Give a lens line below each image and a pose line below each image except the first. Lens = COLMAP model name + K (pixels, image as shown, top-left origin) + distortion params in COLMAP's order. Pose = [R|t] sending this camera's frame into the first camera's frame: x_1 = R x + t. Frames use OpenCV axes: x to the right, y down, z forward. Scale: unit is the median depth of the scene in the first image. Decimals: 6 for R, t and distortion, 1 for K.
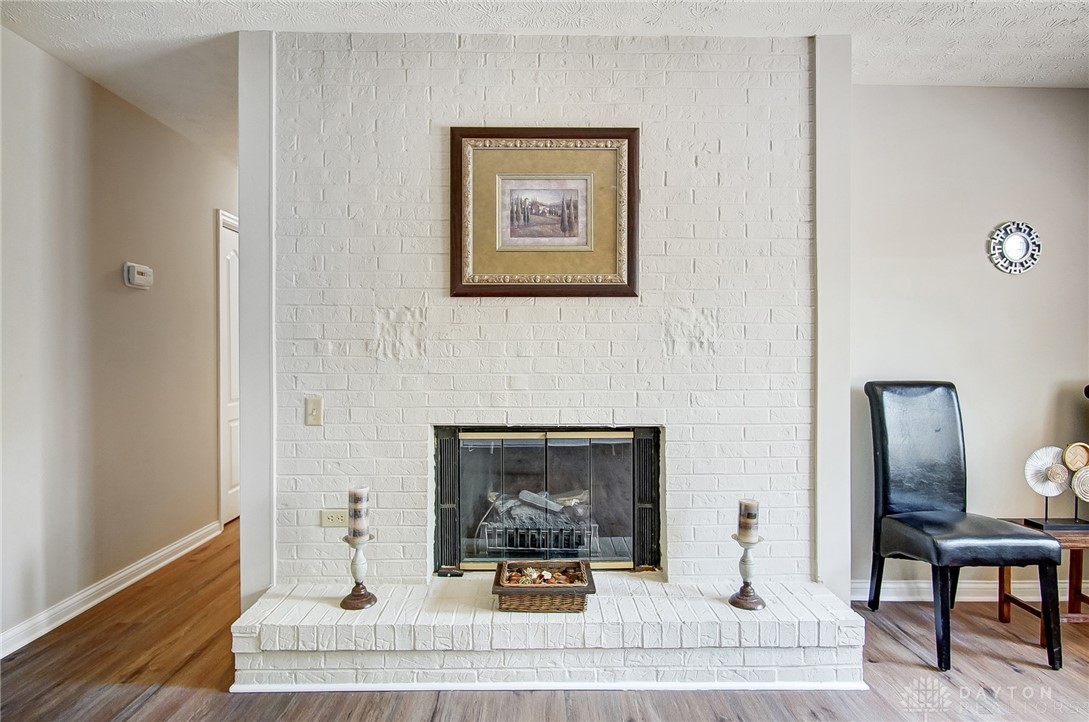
lens RADIAL K [[583.0, 0, 540.9], [0, 583.0, 356.7], [0, 0, 1]] dist [-0.005040, -0.001669]
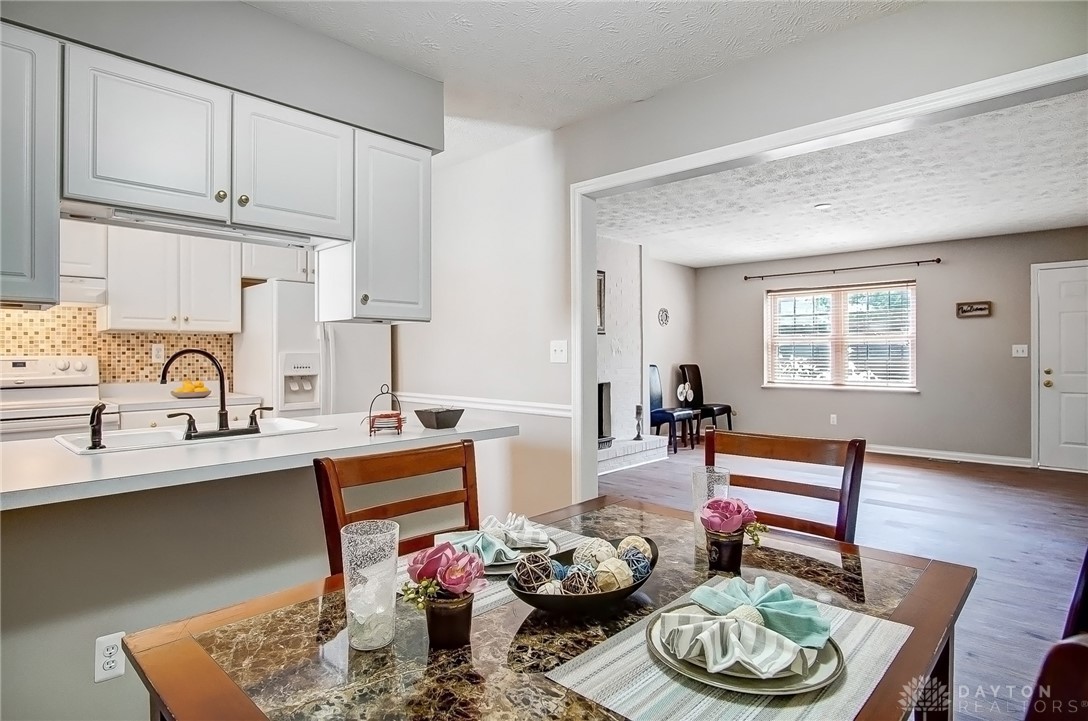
lens RADIAL K [[582.8, 0, 540.6], [0, 582.8, 354.0], [0, 0, 1]] dist [-0.031515, 0.006967]
pose [[0.693719, -0.006006, 0.720221, -1.972092], [0.011154, 0.999935, -0.002405, -0.008998], [-0.720160, 0.009702, 0.693740, -0.645144]]
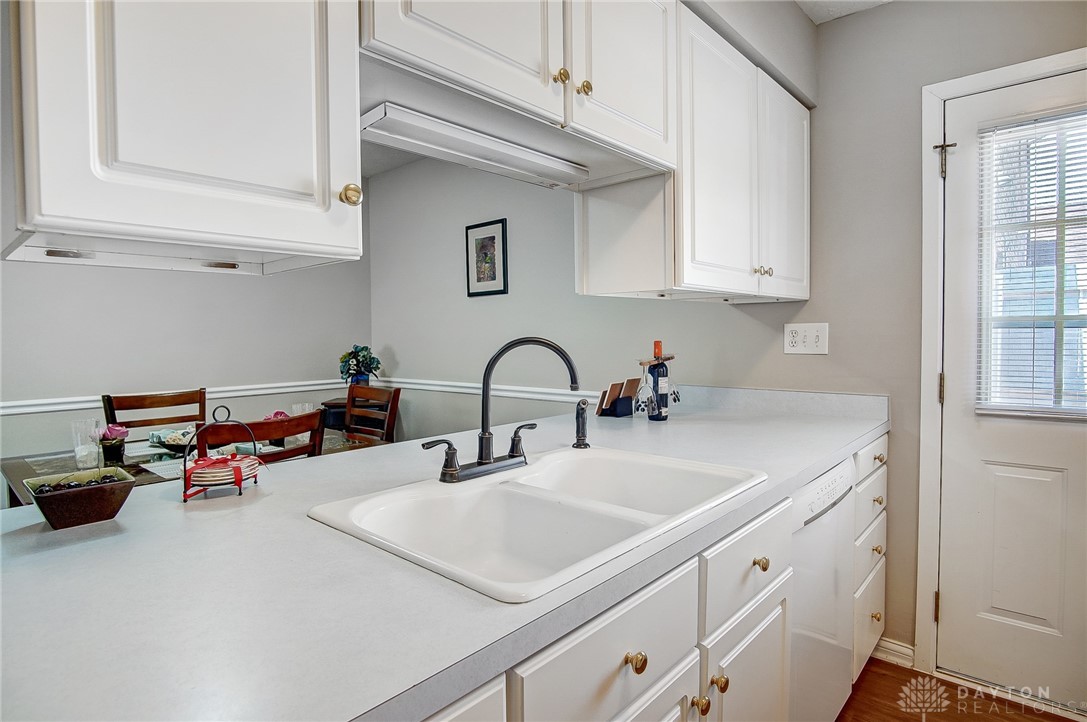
lens RADIAL K [[582.8, 0, 539.4], [0, 582.8, 356.6], [0, 0, 1]] dist [-0.030172, 0.002670]
pose [[-0.678435, 0.031882, -0.733968, -1.283554], [0.004021, 0.999204, 0.039686, -0.027943], [0.734649, 0.023973, -0.678023, 0.749821]]
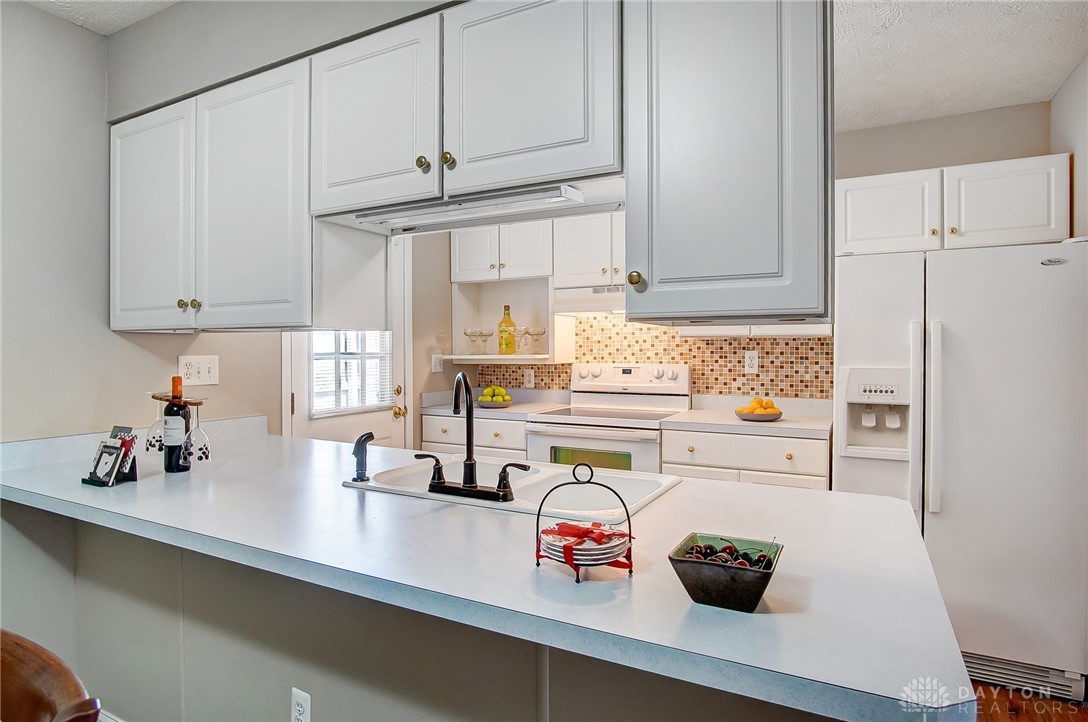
lens RADIAL K [[597.7, 0, 541.7], [0, 597.7, 354.6], [0, 0, 1]] dist [-0.025783, 0.001929]
pose [[0.876199, 0.000805, -0.481949, -1.289836], [-0.000344, 0.999999, 0.001045, -0.046711], [0.481949, -0.000750, 0.876199, -0.222723]]
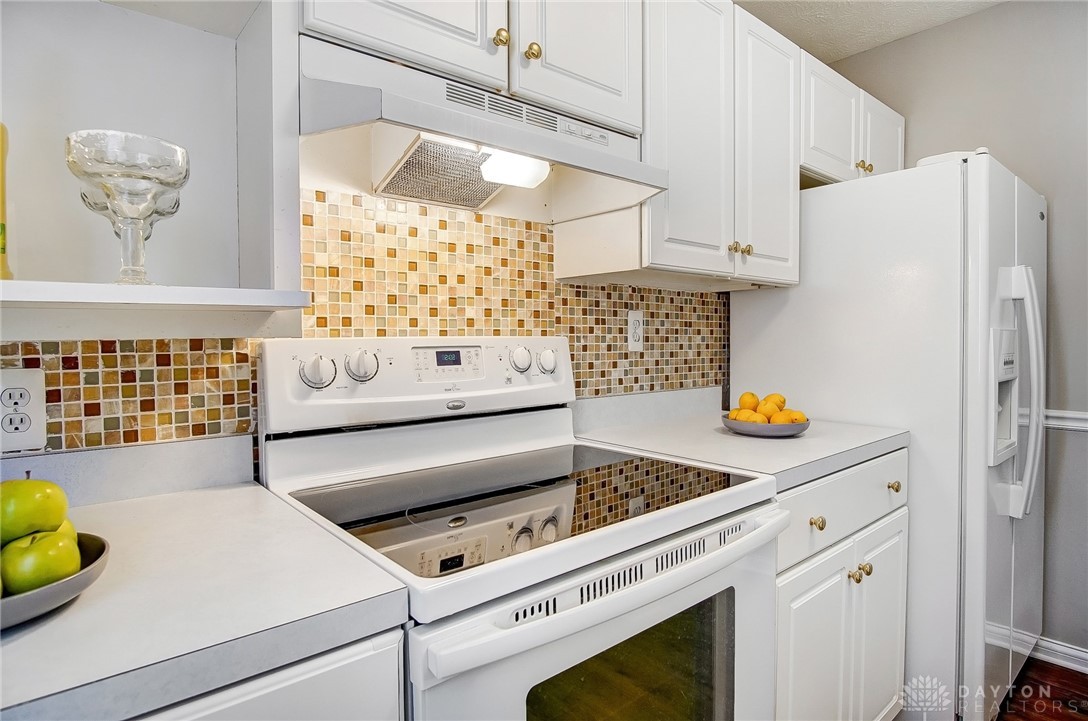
lens RADIAL K [[582.8, 0, 540.6], [0, 582.8, 354.0], [0, 0, 1]] dist [-0.031515, 0.006967]
pose [[0.768686, -0.024575, 0.639154, -2.137689], [0.012287, 0.999645, 0.023657, -0.016498], [-0.639509, -0.010331, 0.768715, 0.781211]]
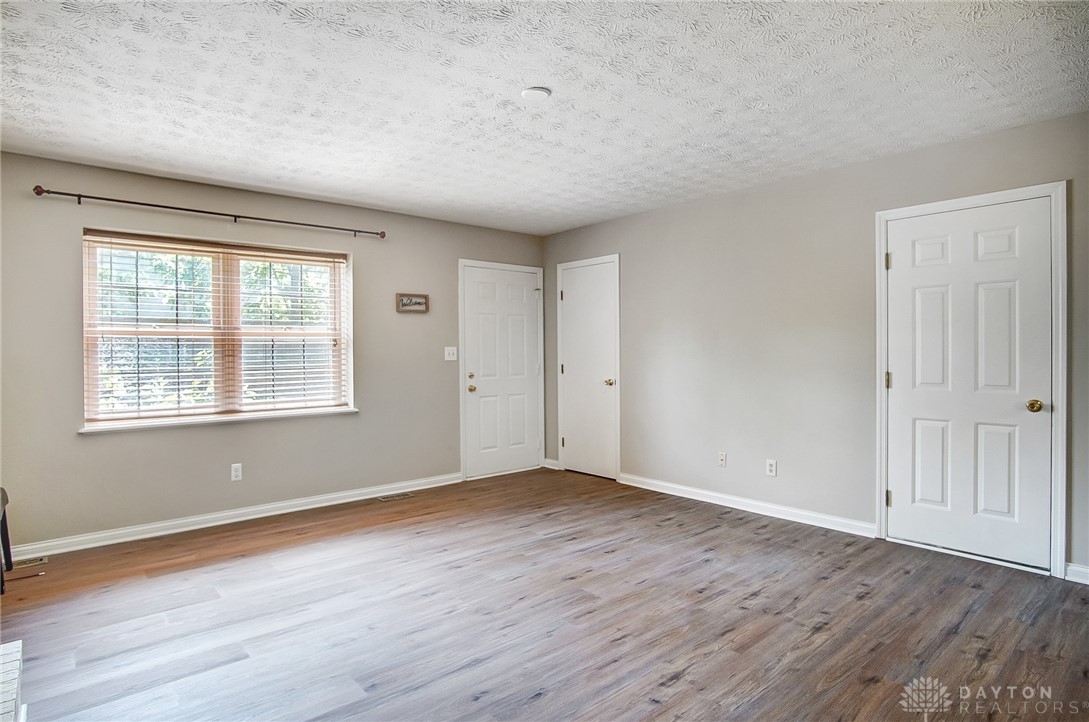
lens RADIAL K [[584.9, 0, 543.3], [0, 584.9, 354.9], [0, 0, 1]] dist [-0.026551, 0.000314]
pose [[-0.648217, -0.003097, 0.761450, -0.652910], [0.012126, 0.999823, 0.014389, -0.029566], [-0.761360, 0.018560, -0.648064, 0.819863]]
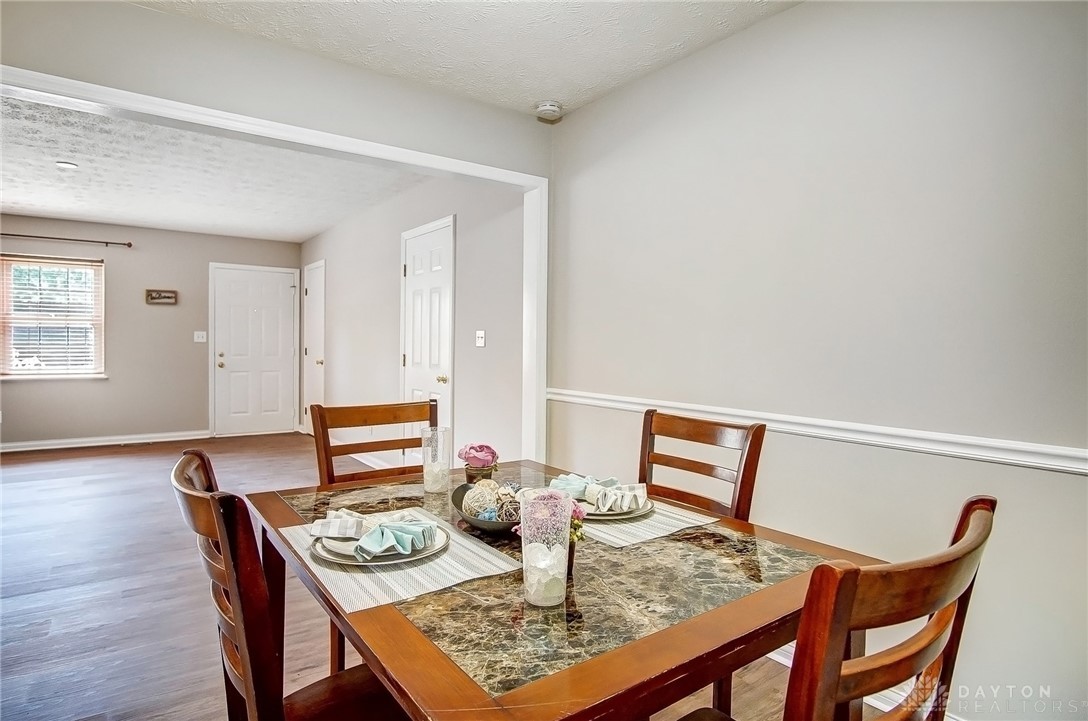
lens RADIAL K [[597.7, 0, 541.7], [0, 597.7, 354.1], [0, 0, 1]] dist [-0.025783, 0.001929]
pose [[-0.582741, -0.024749, 0.812281, -2.110765], [-0.008347, 0.999666, 0.024470, -0.006002], [-0.812615, 0.007479, -0.582753, -0.066233]]
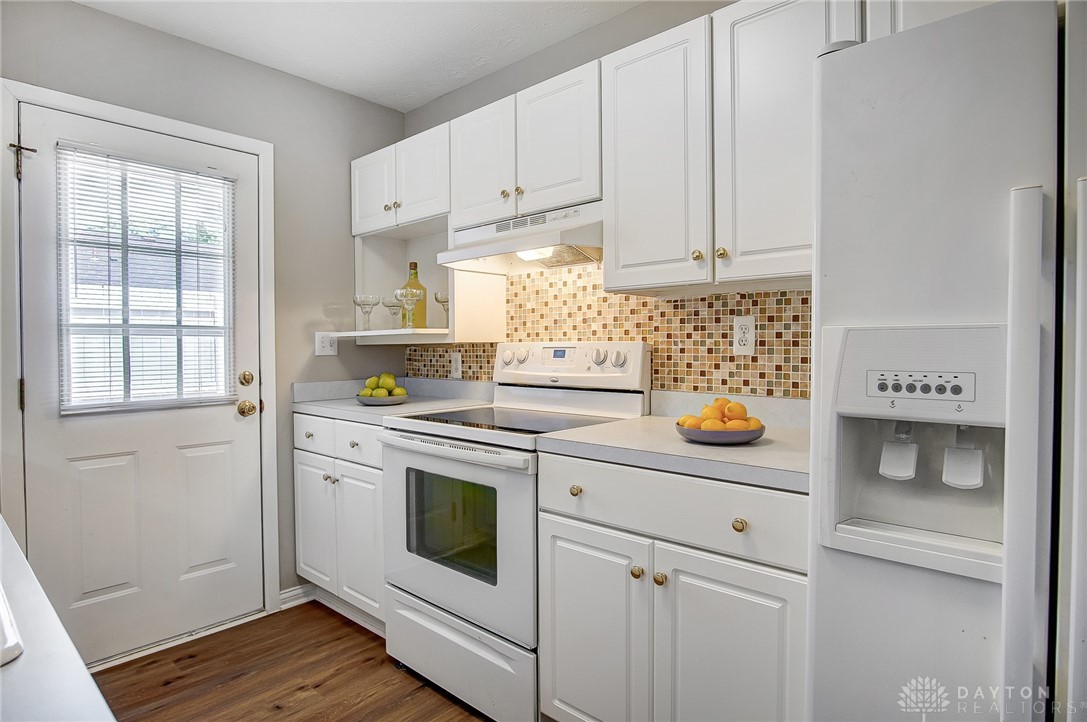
lens RADIAL K [[582.8, 0, 539.4], [0, 582.8, 356.6], [0, 0, 1]] dist [-0.030172, 0.002670]
pose [[0.734271, 0.007561, -0.678815, -1.201620], [0.000781, 0.999928, 0.011982, -0.007808], [0.678856, -0.009329, 0.734212, 0.509883]]
